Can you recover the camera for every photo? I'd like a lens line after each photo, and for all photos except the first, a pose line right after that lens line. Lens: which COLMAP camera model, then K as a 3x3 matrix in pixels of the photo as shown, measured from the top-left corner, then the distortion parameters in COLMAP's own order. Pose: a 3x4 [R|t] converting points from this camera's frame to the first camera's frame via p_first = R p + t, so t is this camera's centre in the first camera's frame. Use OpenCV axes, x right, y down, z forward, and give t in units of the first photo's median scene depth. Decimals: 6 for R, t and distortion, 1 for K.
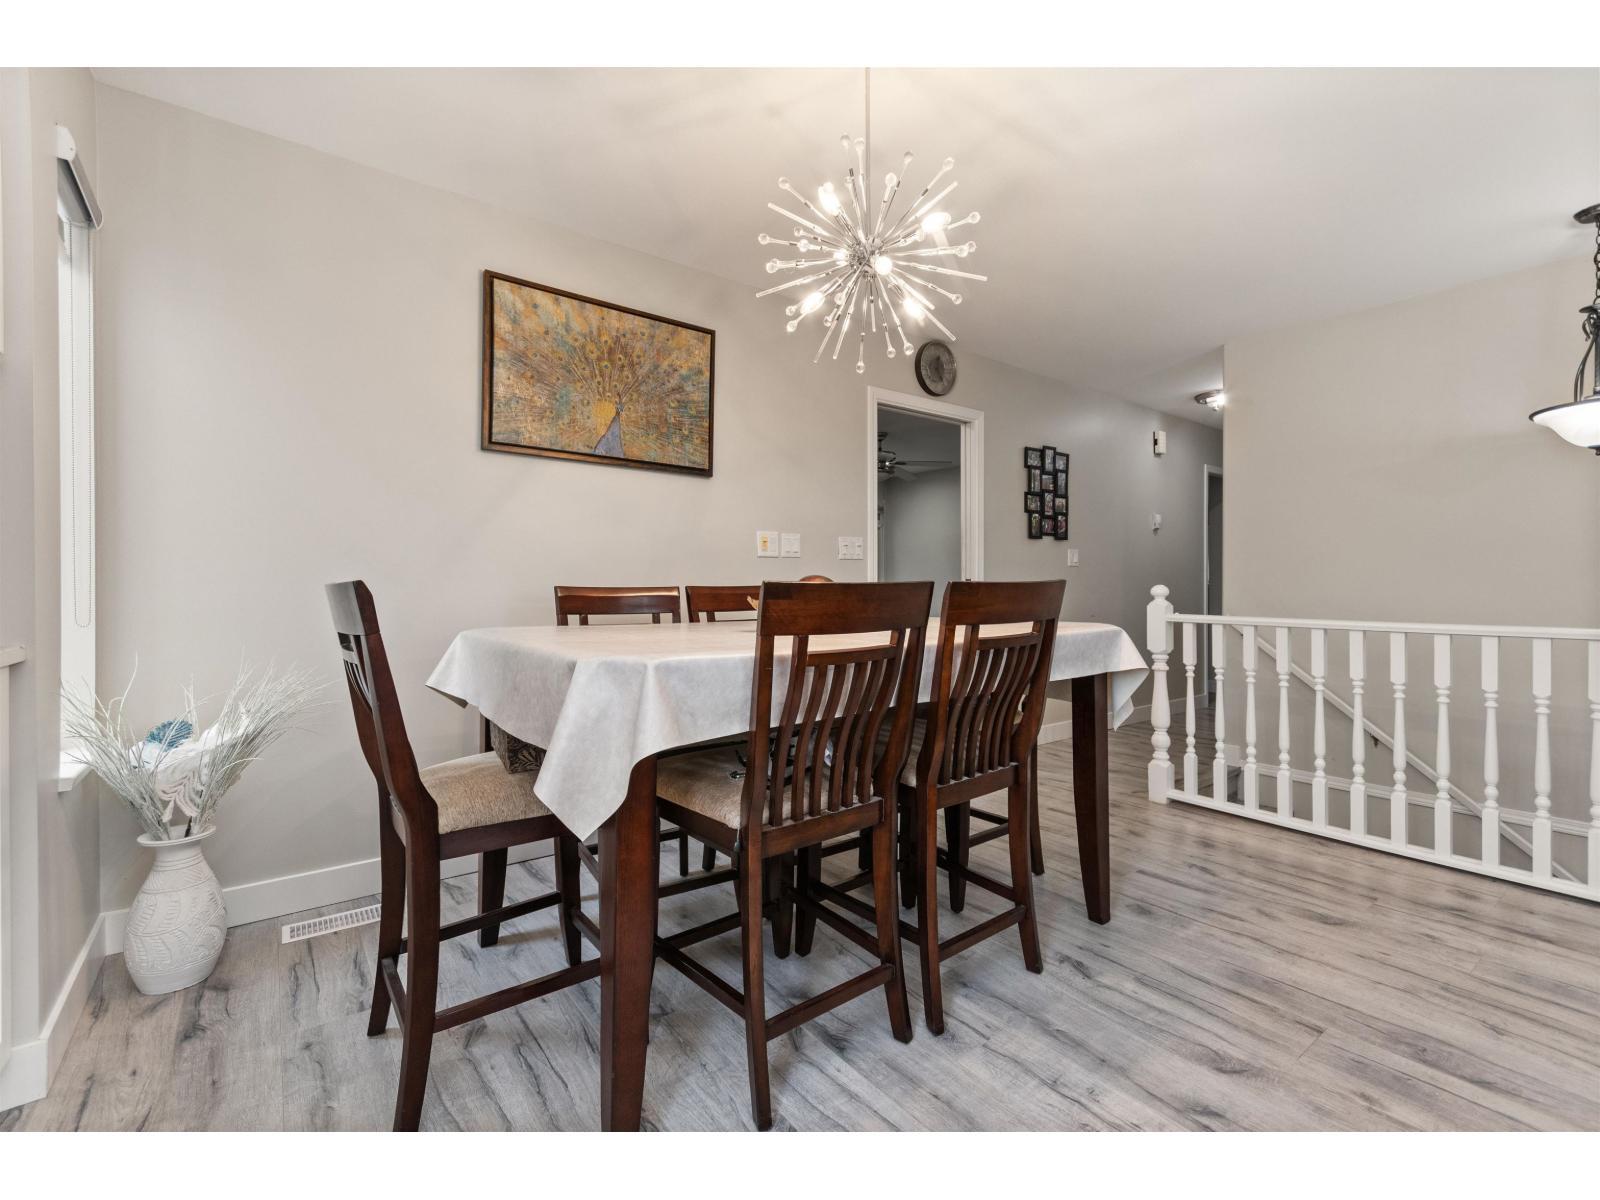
lens RADIAL K [[703.9, 0, 805.3], [0, 703.9, 596.0], [0, 0, 1]] dist [0.005829, 0.000149]
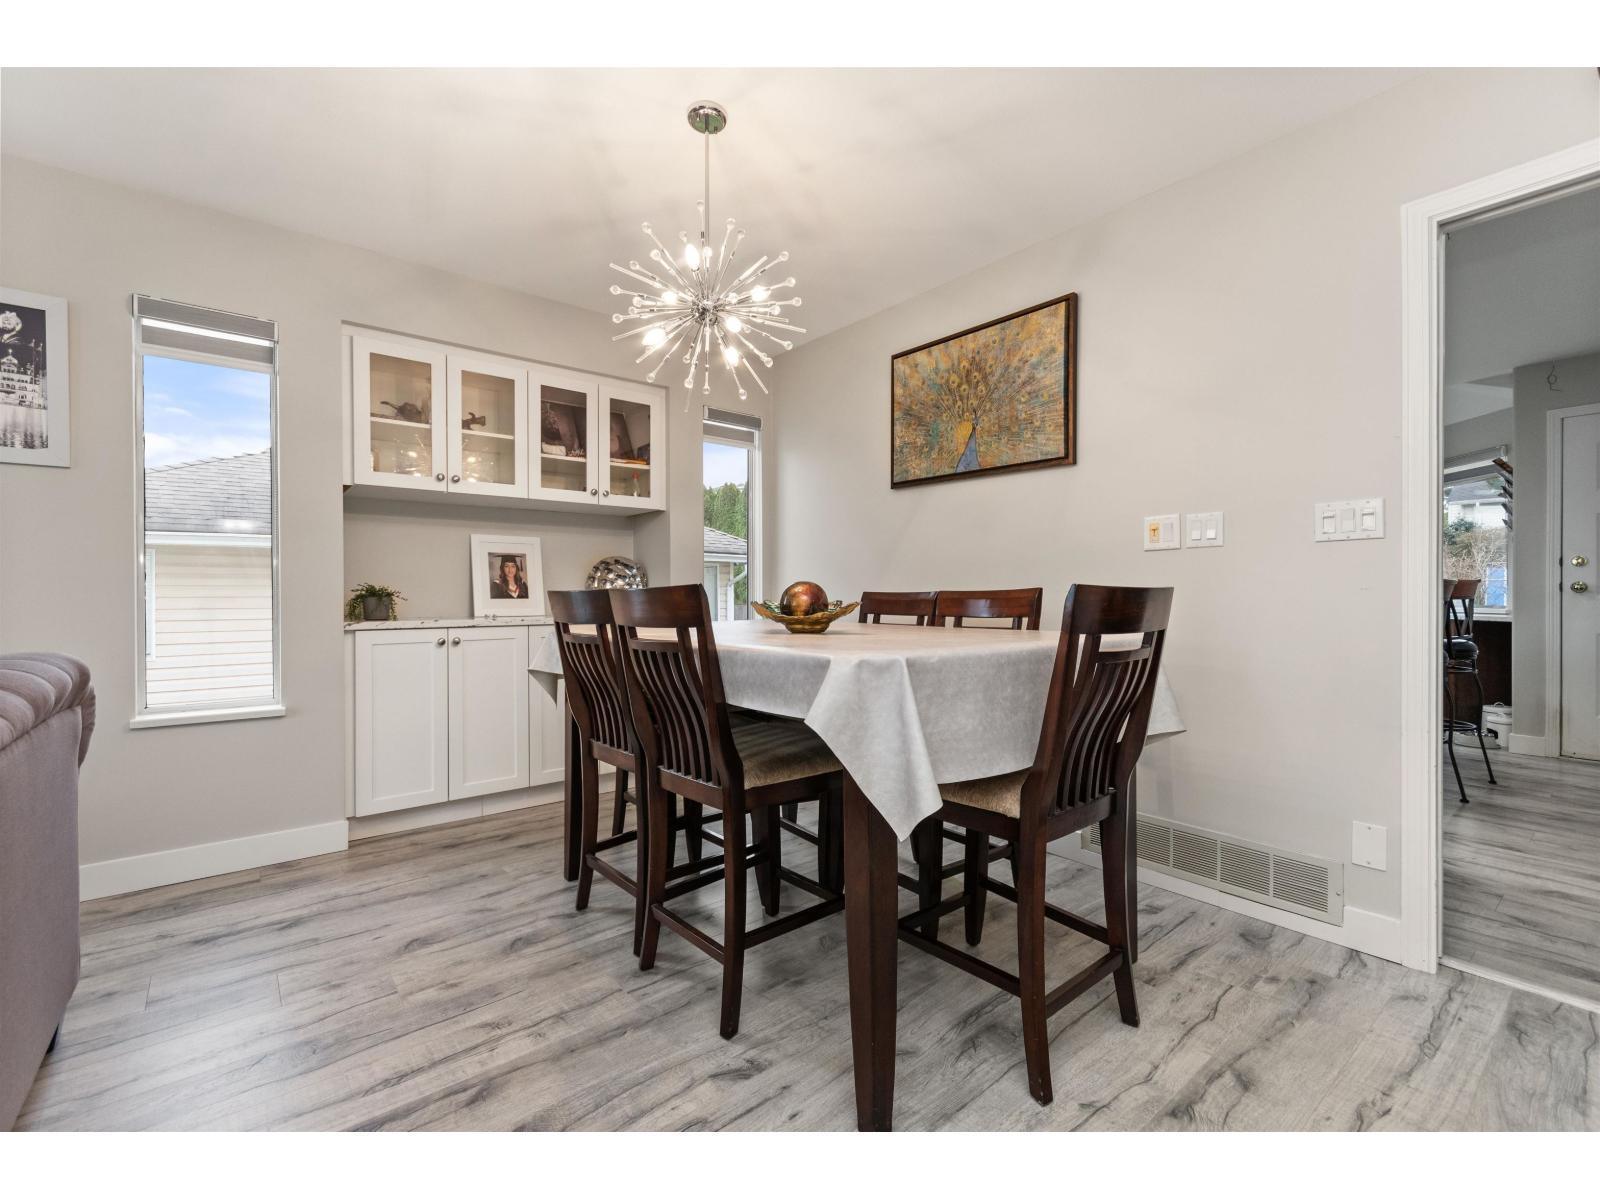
lens RADIAL K [[703.9, 0, 799.7], [0, 703.9, 599.6], [0, 0, 1]] dist [0.005829, 0.000149]
pose [[0.039142, 0.007446, -0.999206, 0.759660], [-0.007295, 0.999948, 0.007165, -0.006141], [0.999207, 0.007009, 0.039195, 0.668999]]
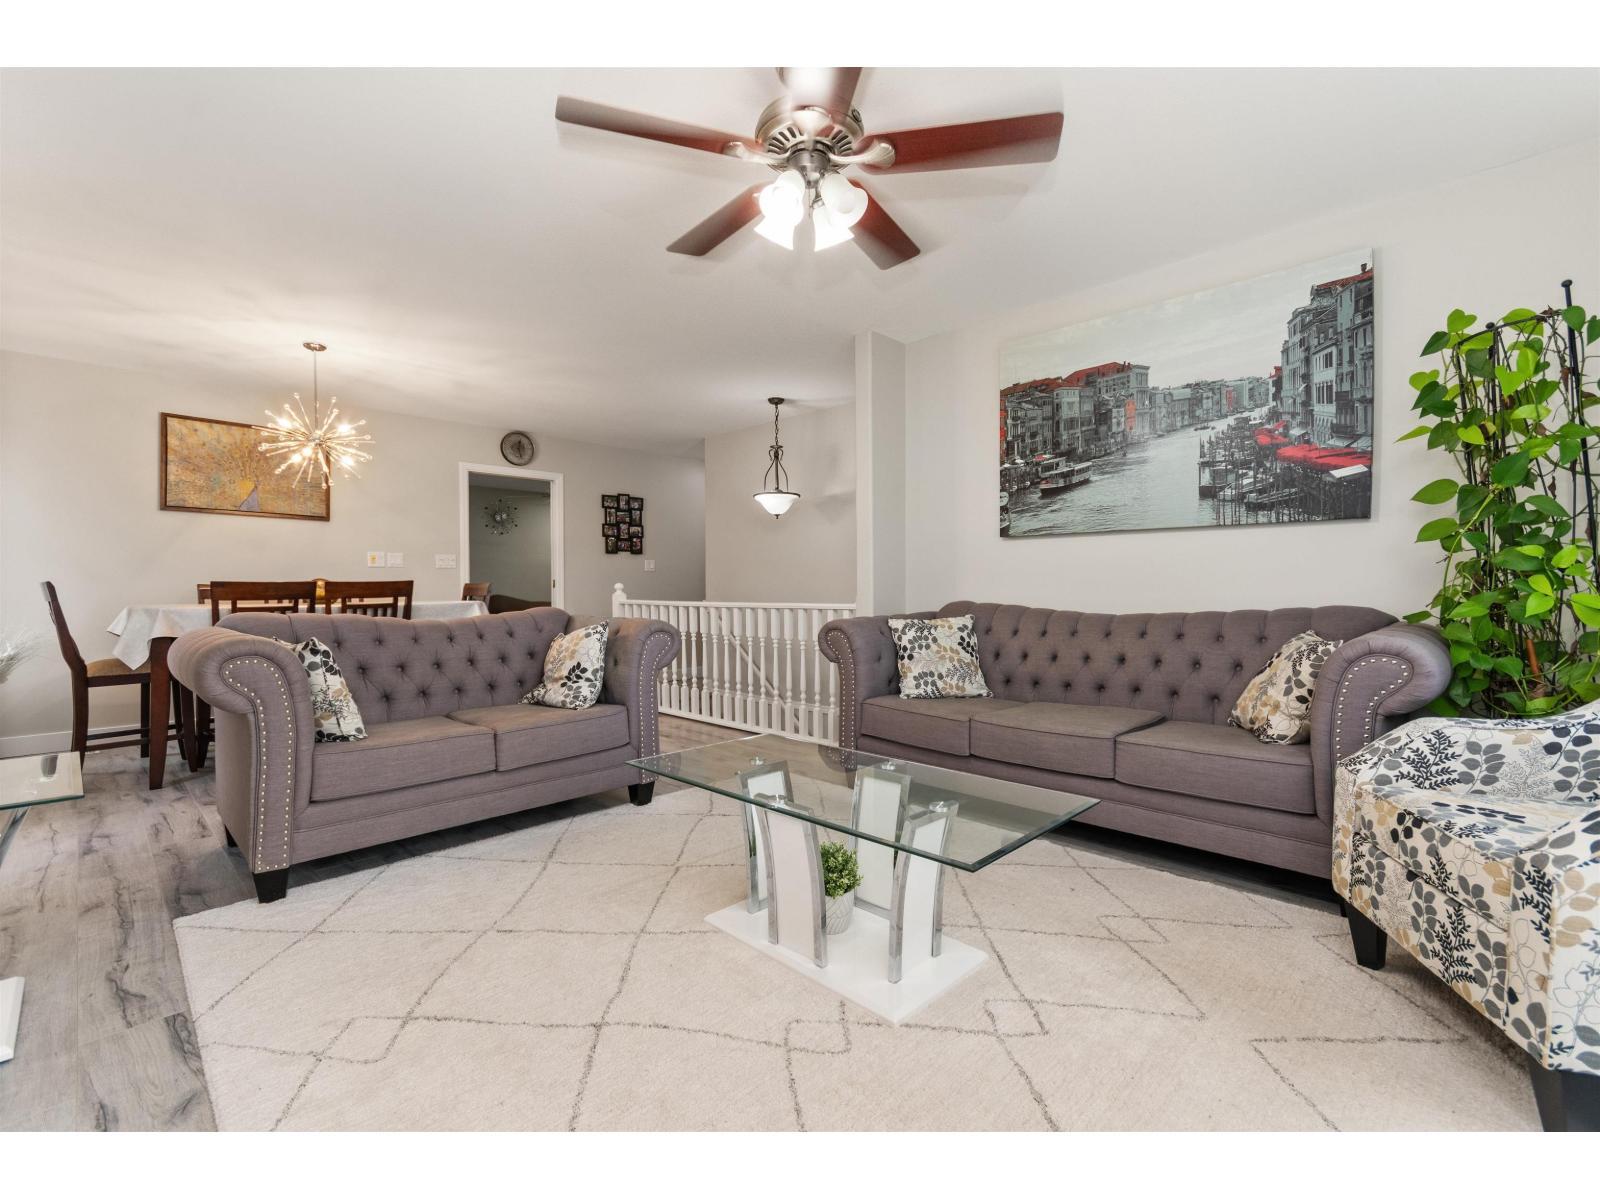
lens RADIAL K [[703.9, 0, 799.8], [0, 703.9, 591.9], [0, 0, 1]] dist [0.005829, 0.000149]
pose [[0.989007, -0.003787, 0.147818, 0.791725], [0.004669, 0.999973, -0.005615, 0.020798], [-0.147792, 0.006243, 0.988999, -0.921893]]
